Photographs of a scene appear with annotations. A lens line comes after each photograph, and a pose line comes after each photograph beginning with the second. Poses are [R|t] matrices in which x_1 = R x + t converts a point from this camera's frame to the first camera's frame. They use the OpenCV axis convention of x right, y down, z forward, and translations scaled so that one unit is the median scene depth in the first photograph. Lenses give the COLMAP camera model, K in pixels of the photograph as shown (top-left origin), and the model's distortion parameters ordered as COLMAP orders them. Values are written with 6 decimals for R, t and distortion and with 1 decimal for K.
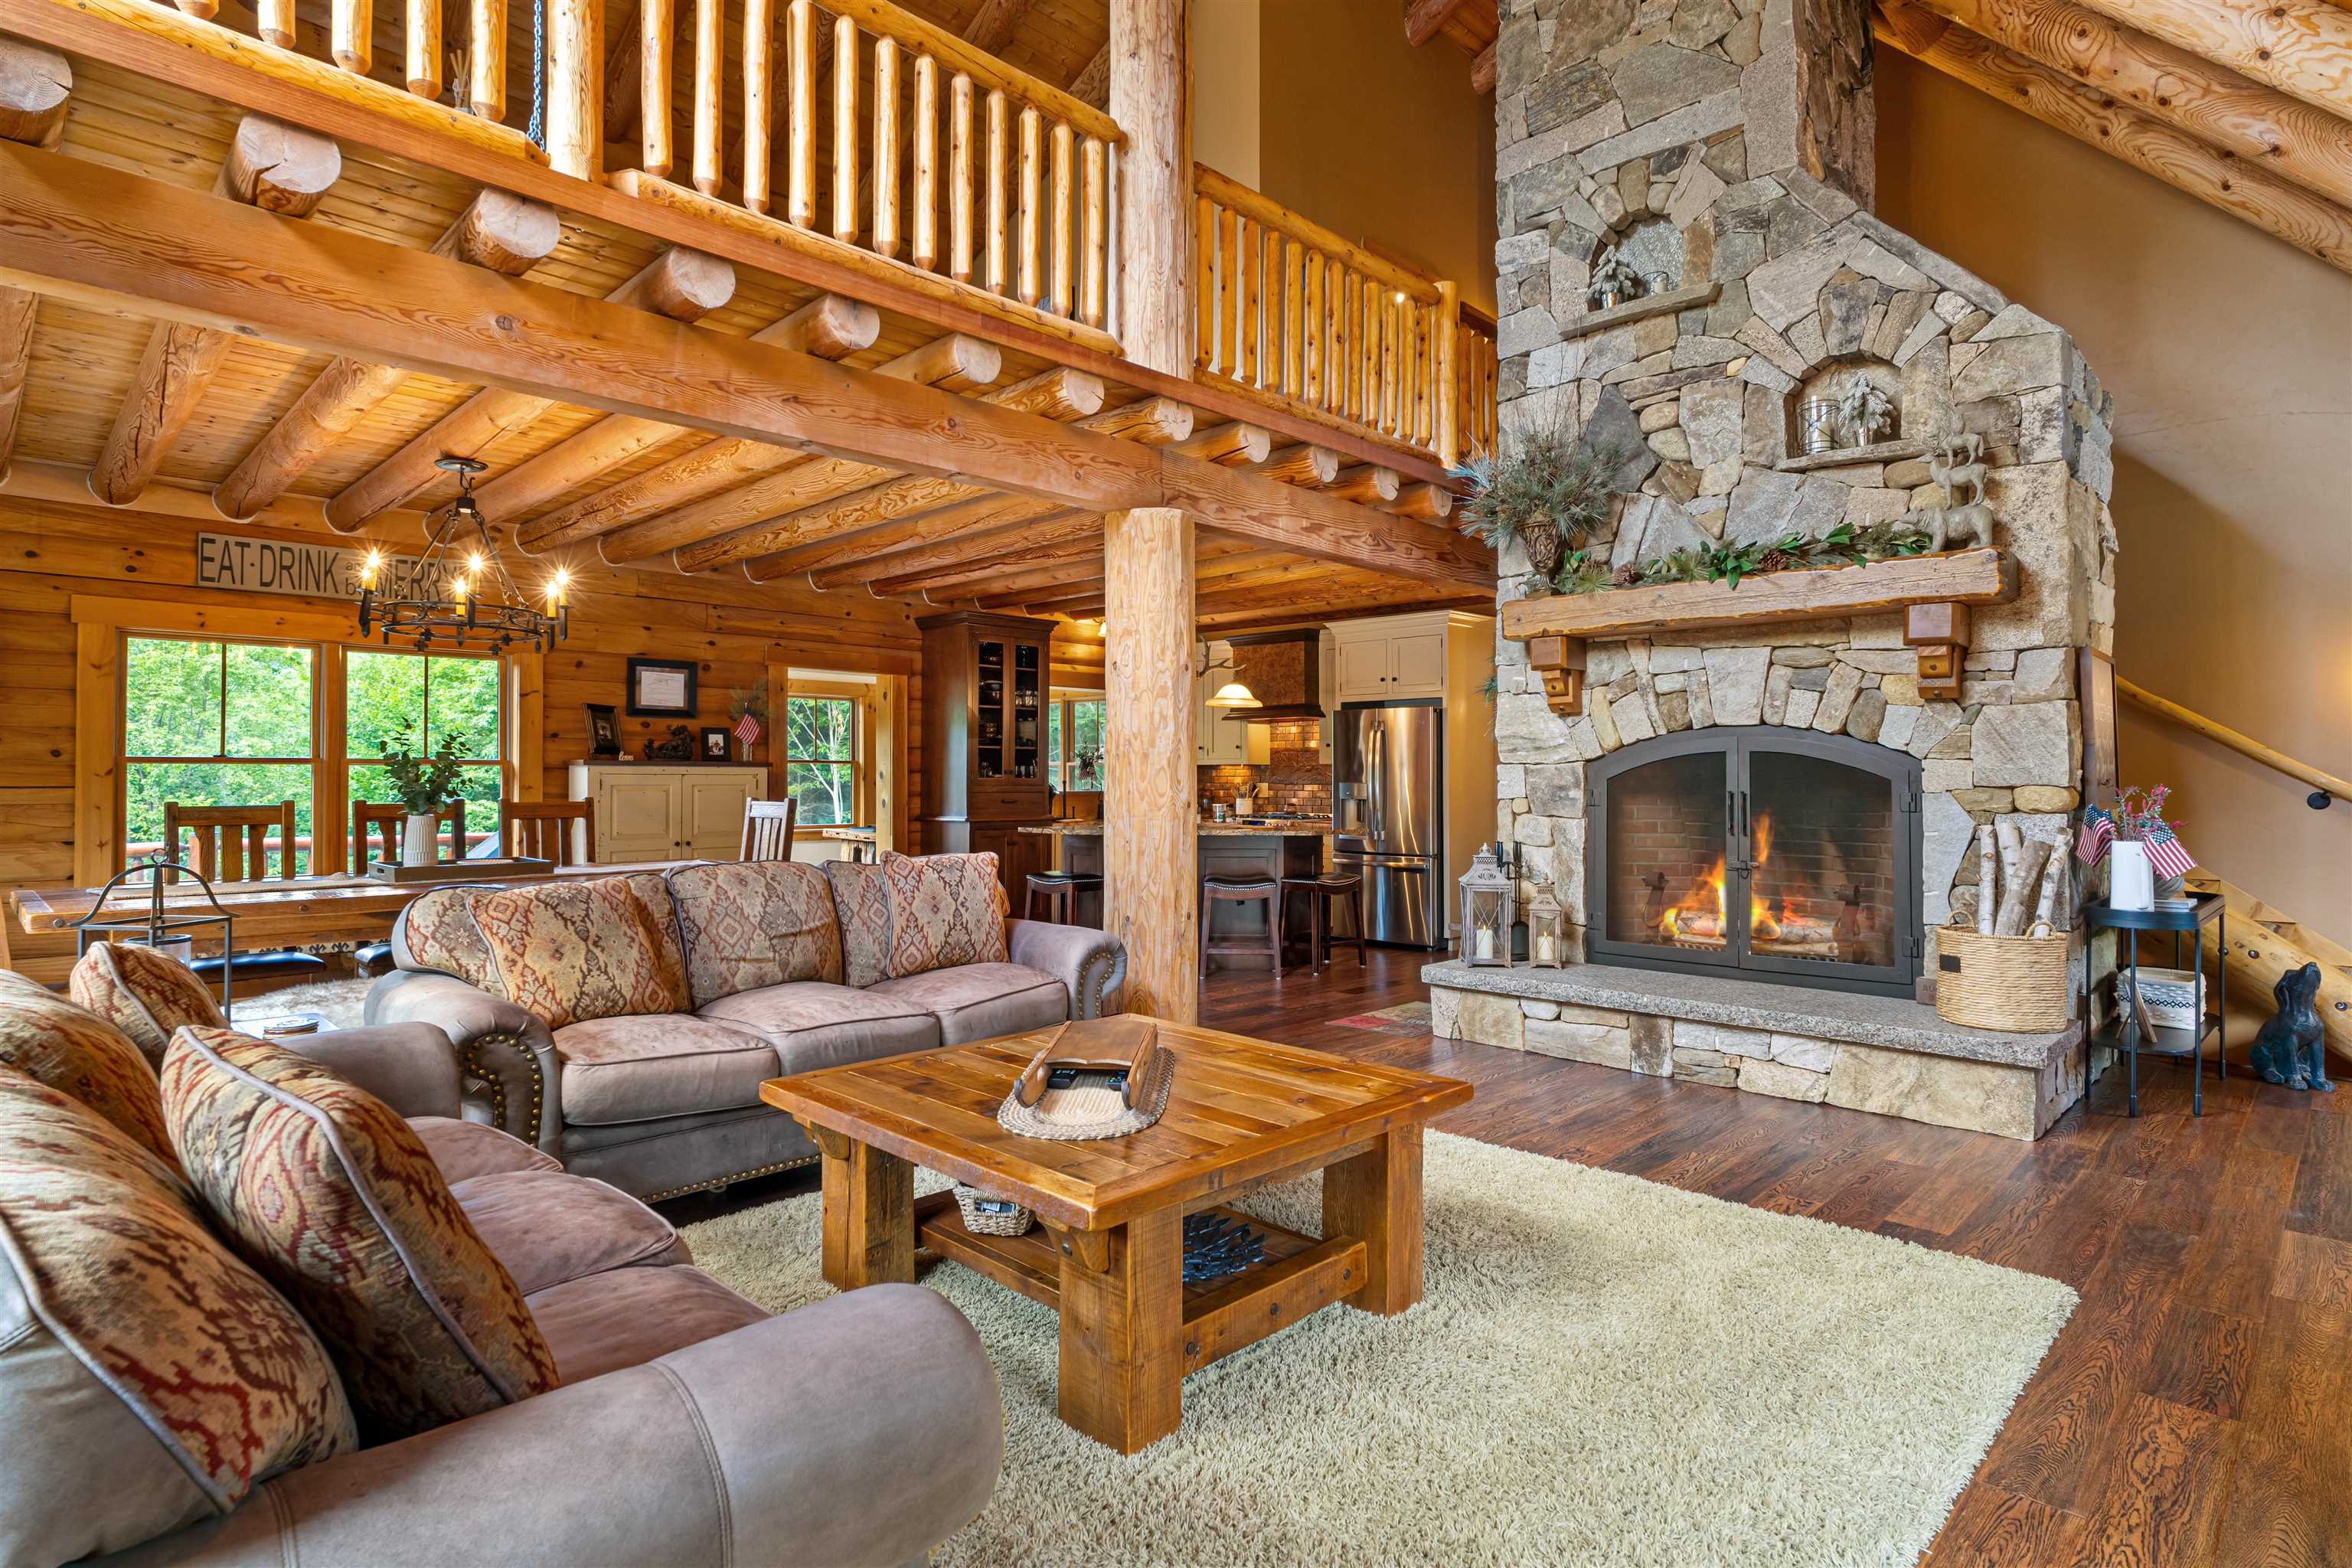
lens RADIAL K [[1264.1, 0, 1170.9], [0, 1264.1, 777.4], [0, 0, 1]] dist [-0.004770, 0.005269]
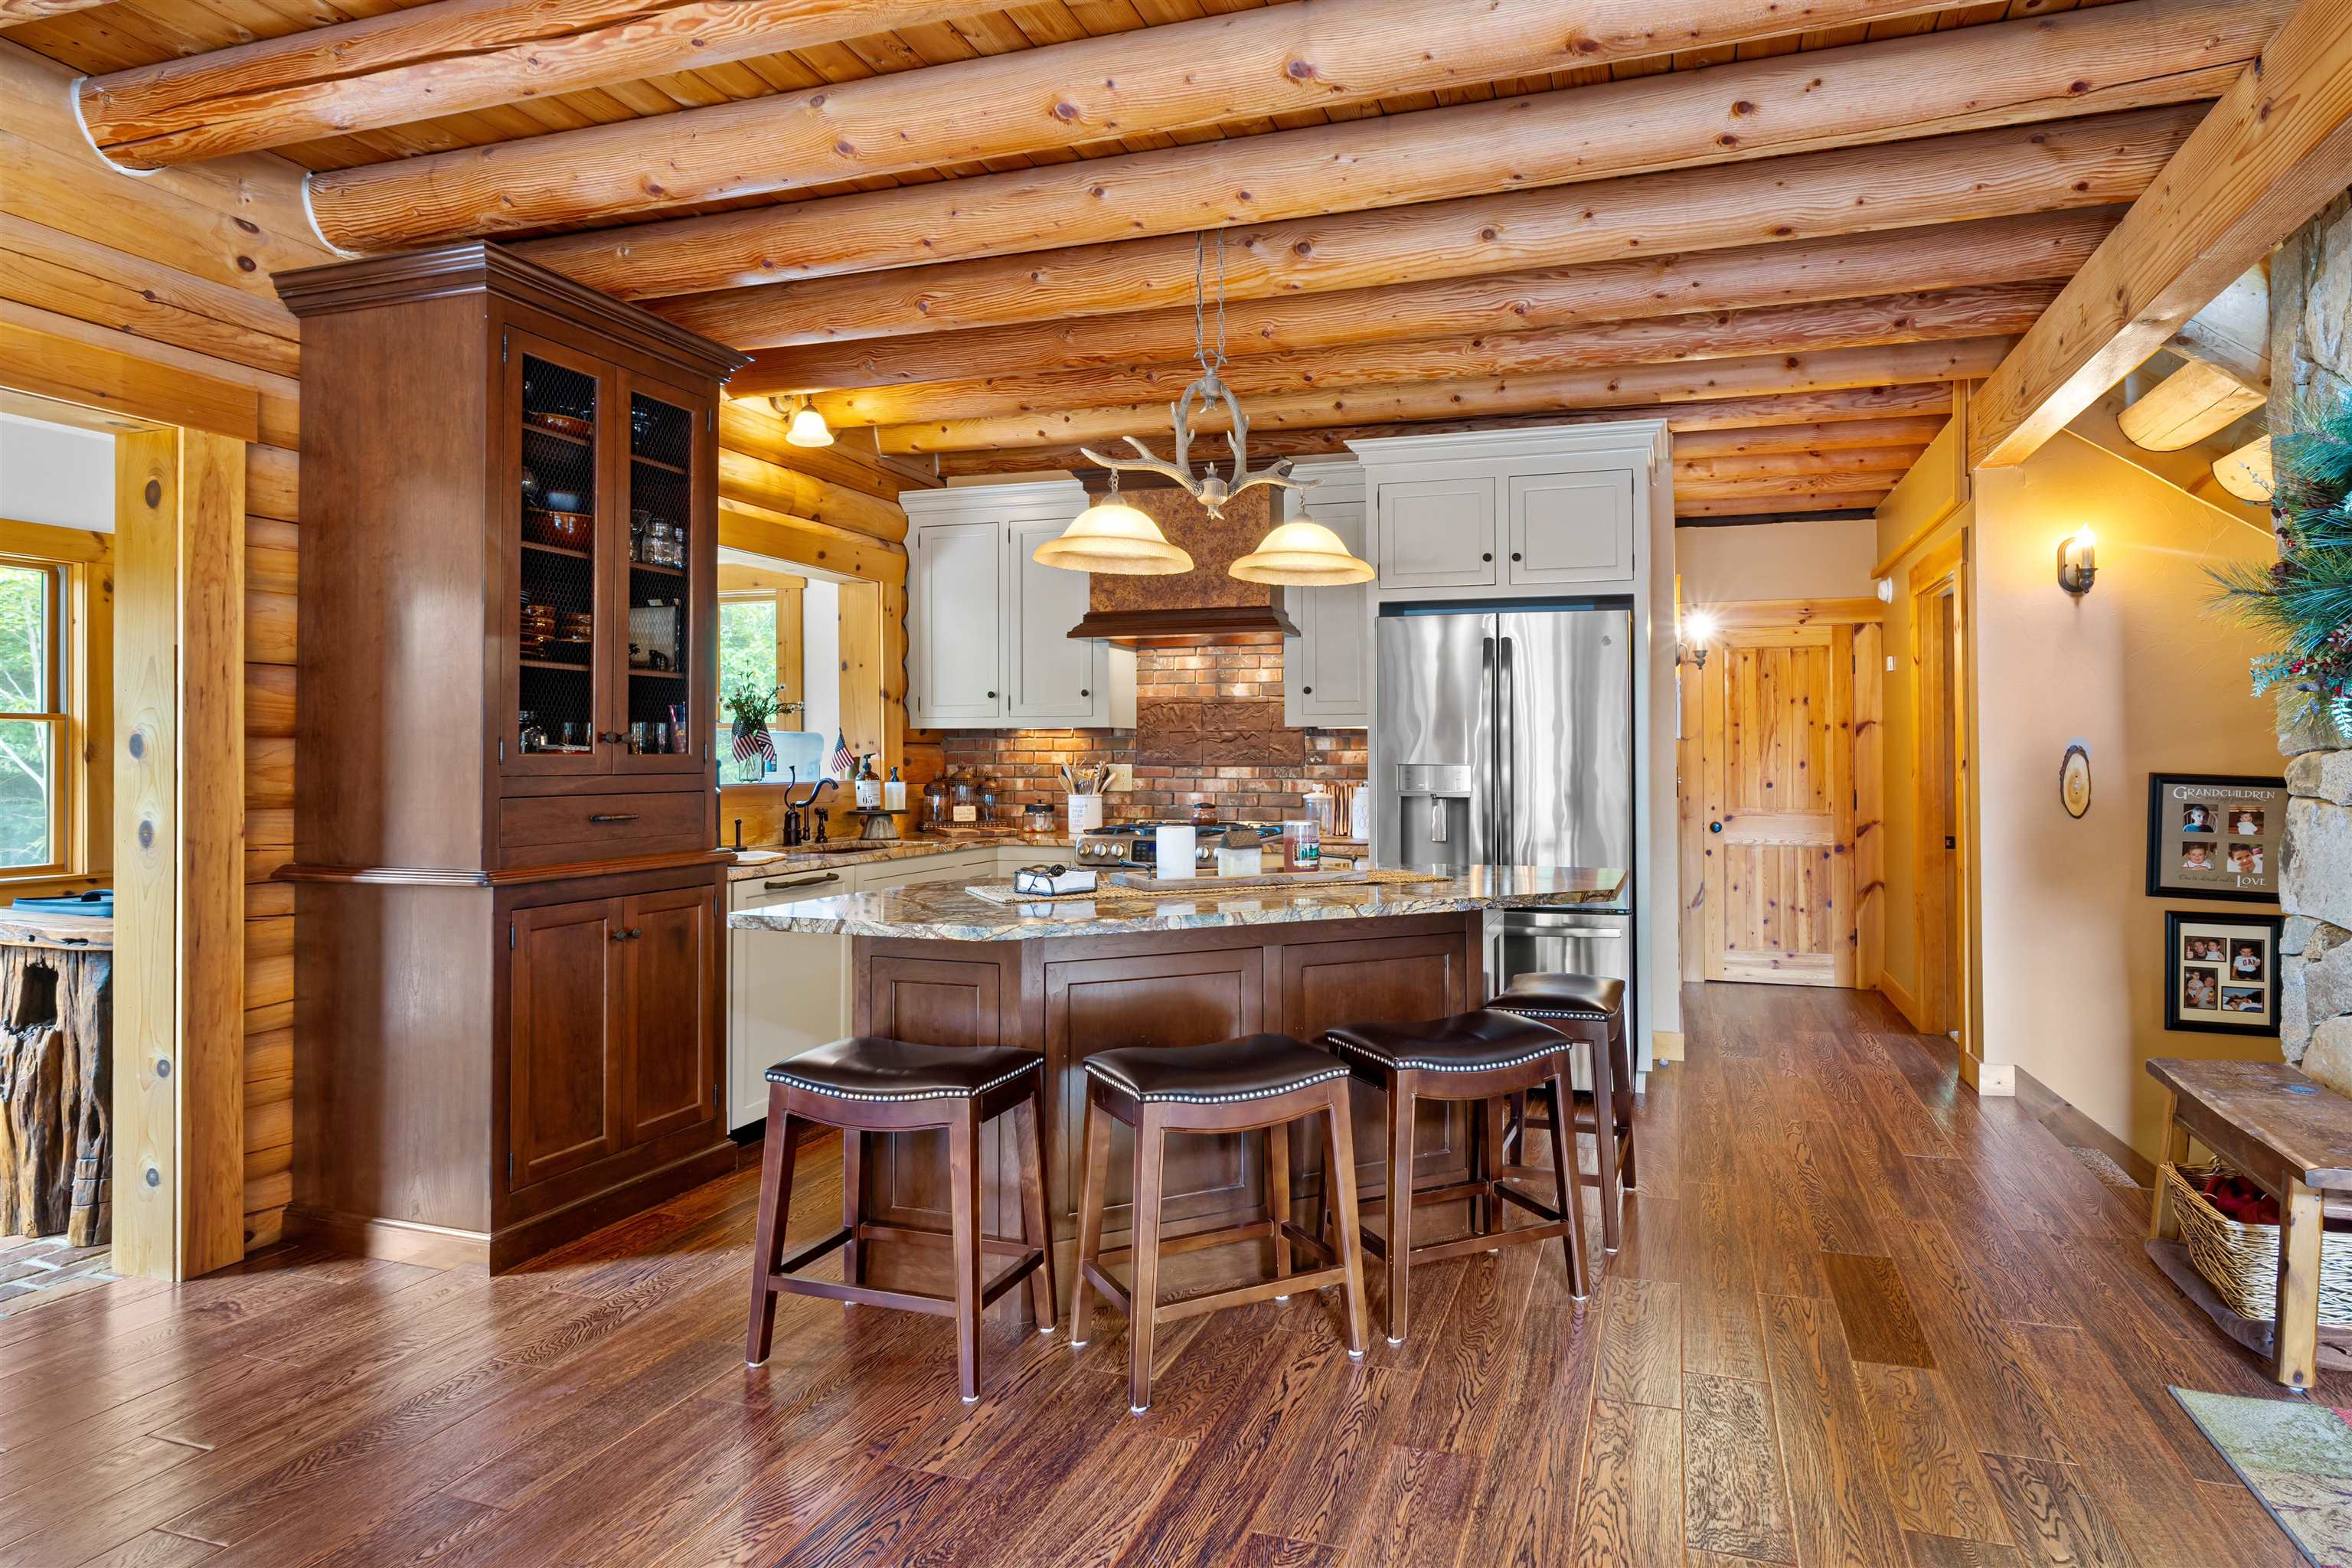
lens RADIAL K [[1264.1, 0, 1326.2], [0, 1264.1, 749.5], [0, 0, 1]] dist [-0.004770, 0.005269]
pose [[0.874515, 0.002305, 0.484993, -0.106851], [-0.000776, 0.999994, -0.003354, 0.000069], [-0.484998, 0.002556, 0.874511, 0.506520]]
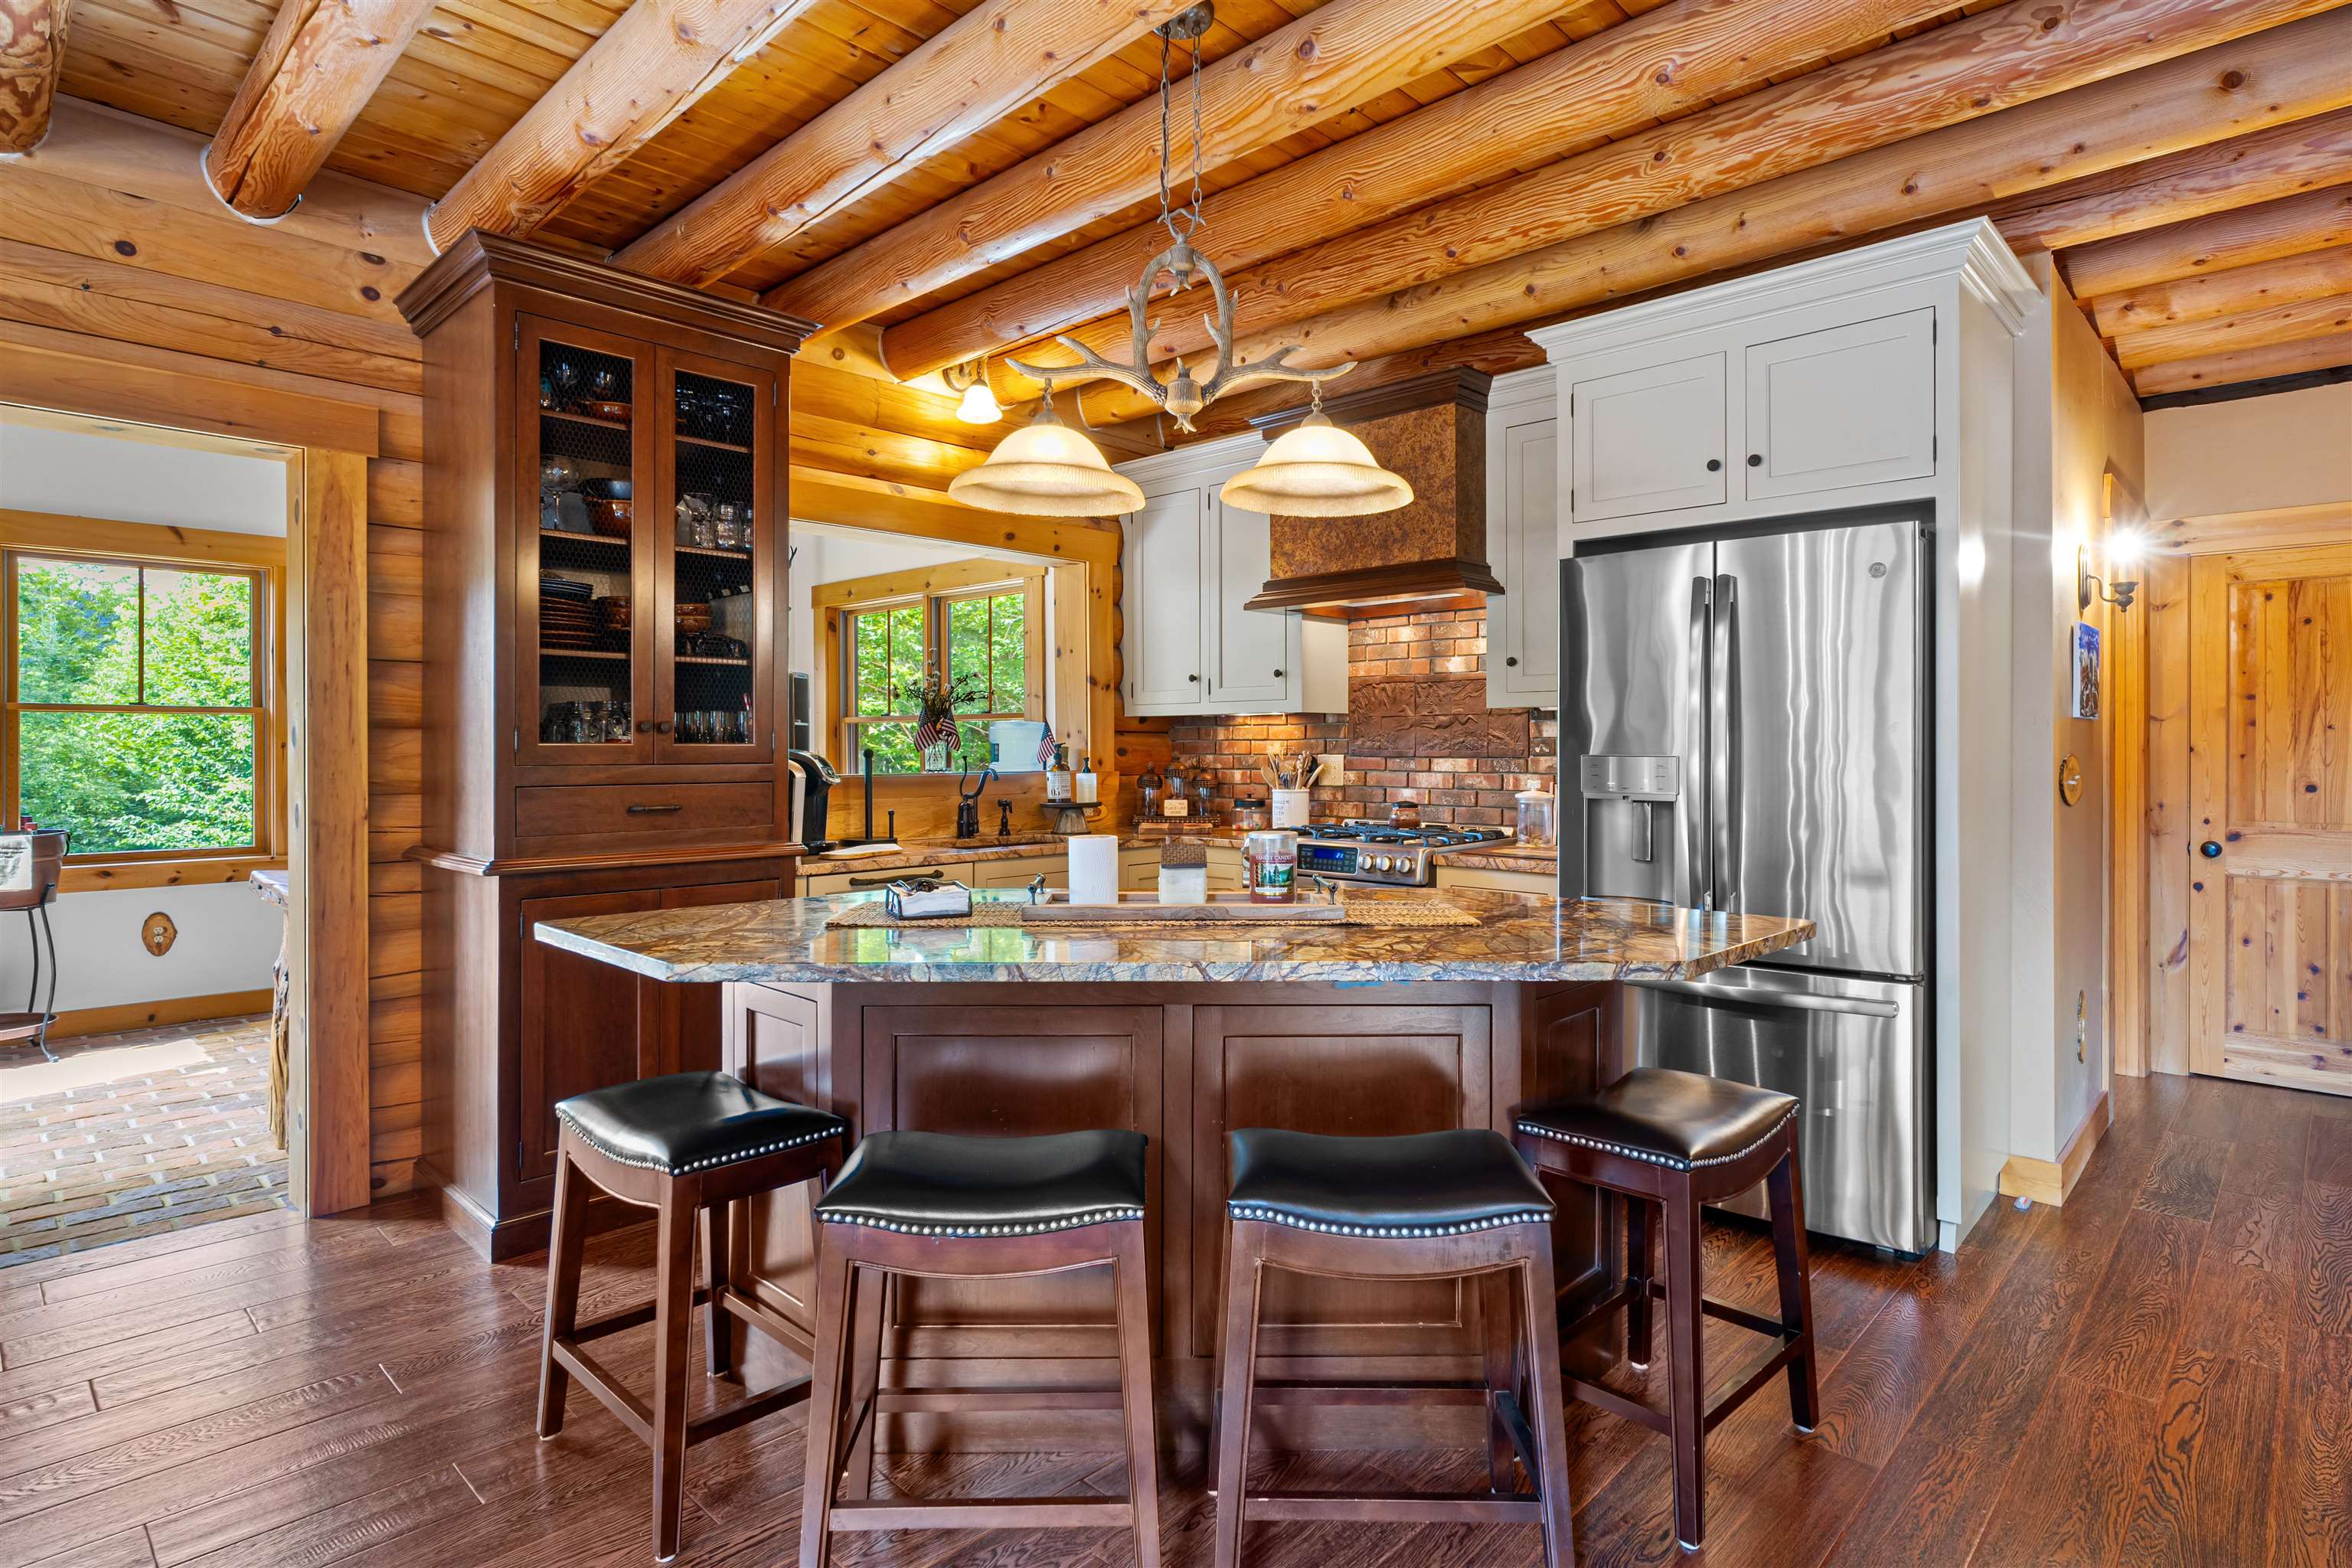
lens RADIAL K [[1264.1, 0, 1219.0], [0, 1264.1, 761.3], [0, 0, 1]] dist [-0.004770, 0.005269]
pose [[0.998933, -0.002017, 0.046132, 0.011405], [0.001403, 0.999910, 0.013342, 0.000738], [-0.046155, -0.013263, 0.998846, 0.552755]]
